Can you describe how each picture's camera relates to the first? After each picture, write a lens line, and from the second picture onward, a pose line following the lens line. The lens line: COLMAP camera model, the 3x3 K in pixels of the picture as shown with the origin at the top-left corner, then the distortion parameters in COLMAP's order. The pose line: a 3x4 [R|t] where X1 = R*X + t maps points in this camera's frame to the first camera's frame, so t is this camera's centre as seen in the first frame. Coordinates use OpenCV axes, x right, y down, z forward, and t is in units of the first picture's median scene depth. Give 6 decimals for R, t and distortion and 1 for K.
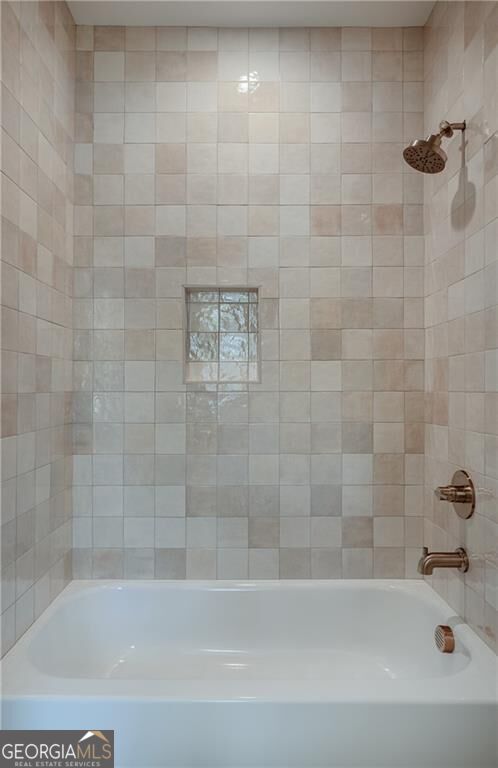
lens RADIAL K [[464.8, 0, 245.3], [0, 464.8, 381.8], [0, 0, 1]] dist [0.002447, -0.002528]
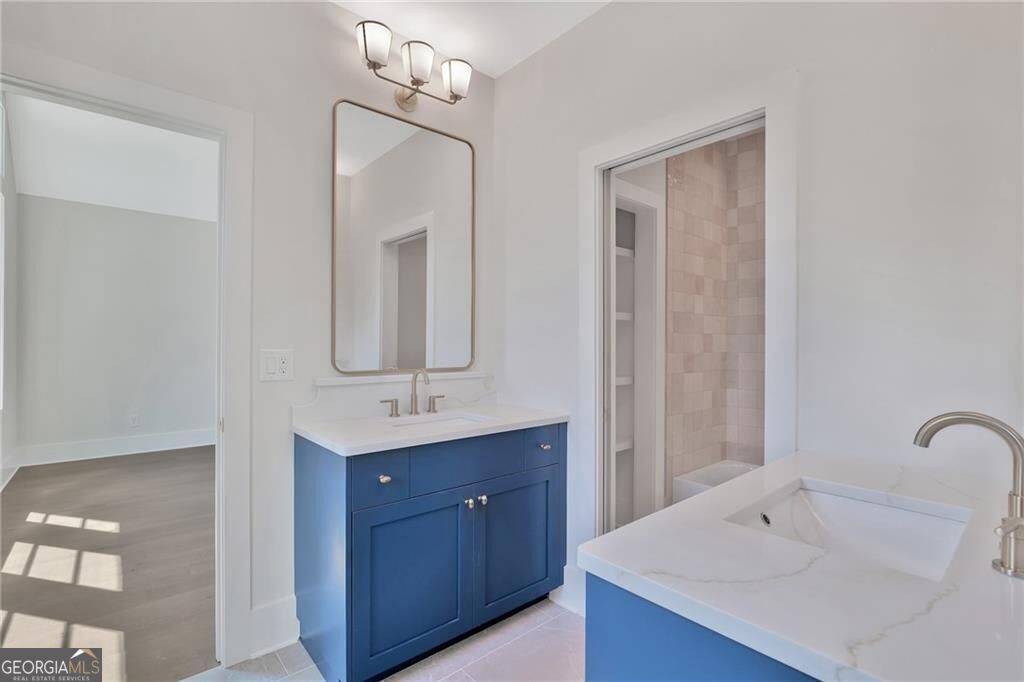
lens RADIAL K [[463.9, 0, 509.8], [0, 463.9, 344.7], [0, 0, 1]] dist [-0.000332, 0.000154]
pose [[0.656609, -0.005532, -0.754211, 0.413172], [0.005387, 0.999982, -0.002646, -0.008040], [0.754212, -0.002325, 0.656627, -0.766638]]
